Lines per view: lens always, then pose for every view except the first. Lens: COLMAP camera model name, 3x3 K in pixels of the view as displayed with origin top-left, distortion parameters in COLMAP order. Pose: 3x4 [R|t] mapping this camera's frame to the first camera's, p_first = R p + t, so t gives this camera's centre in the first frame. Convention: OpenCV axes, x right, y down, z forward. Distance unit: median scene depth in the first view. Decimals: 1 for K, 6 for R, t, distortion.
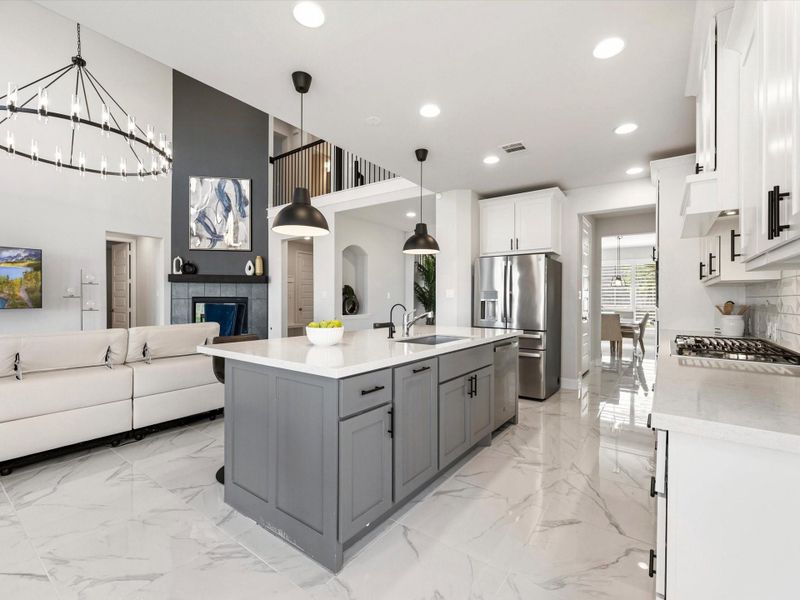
lens RADIAL K [[367.1, 0, 400.0], [0, 367.1, 300.0], [0, 0, 1]] dist [0.000039, -0.000092]
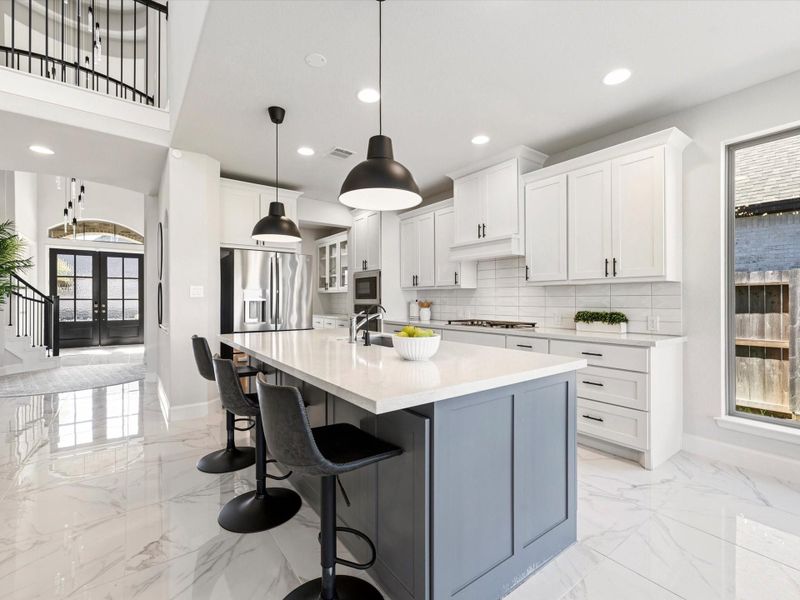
lens RADIAL K [[367.1, 0, 400.0], [0, 367.1, 300.0], [0, 0, 1]] dist [0.000039, -0.000092]
pose [[0.308987, -0.007057, 0.951040, -0.608167], [0.005270, 0.999970, 0.005708, -0.005335], [-0.951052, 0.003248, 0.309015, 0.503762]]
